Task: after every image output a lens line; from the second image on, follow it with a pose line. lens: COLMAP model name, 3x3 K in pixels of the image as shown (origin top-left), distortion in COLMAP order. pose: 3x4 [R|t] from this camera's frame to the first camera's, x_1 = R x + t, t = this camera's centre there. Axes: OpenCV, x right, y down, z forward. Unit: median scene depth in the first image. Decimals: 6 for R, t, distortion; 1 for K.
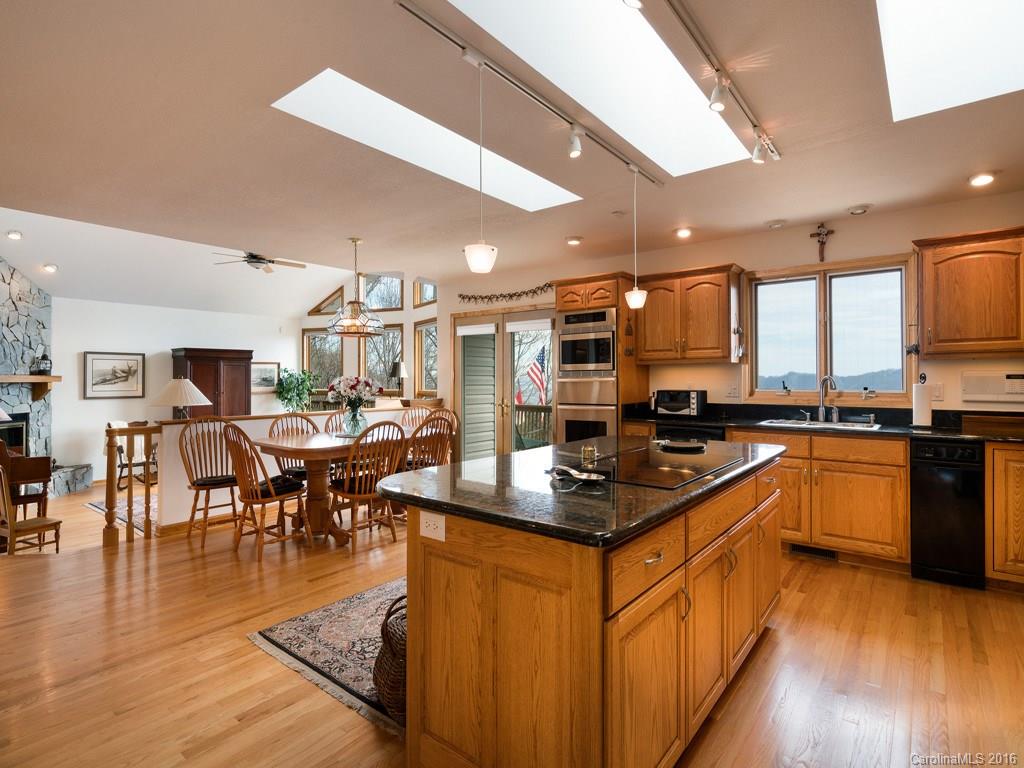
lens RADIAL K [[523.5, 0, 508.1], [0, 523.5, 380.5], [0, 0, 1]] dist [-0.001073, -0.000016]
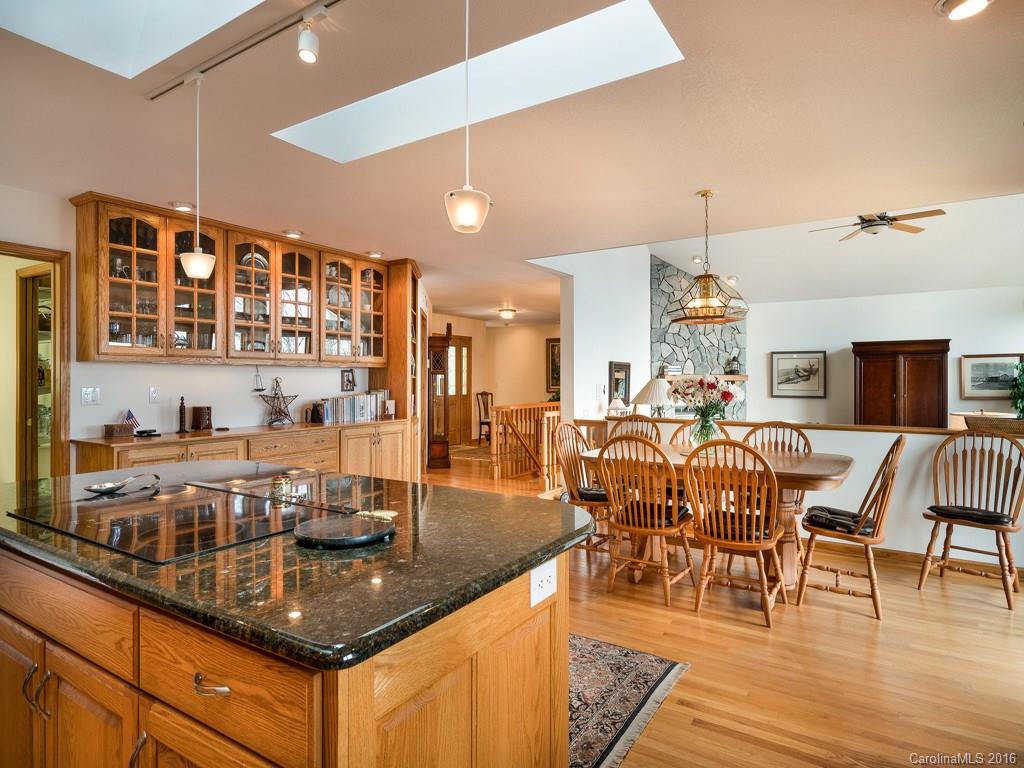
lens RADIAL K [[567.1, 0, 508.7], [0, 567.1, 377.6], [0, 0, 1]] dist [0.023201, 0.000729]
pose [[0.108179, 0.003502, -0.994125, 0.256726], [-0.006240, 0.999976, 0.002843, -0.003533], [0.994112, 0.005895, 0.108198, 0.334307]]
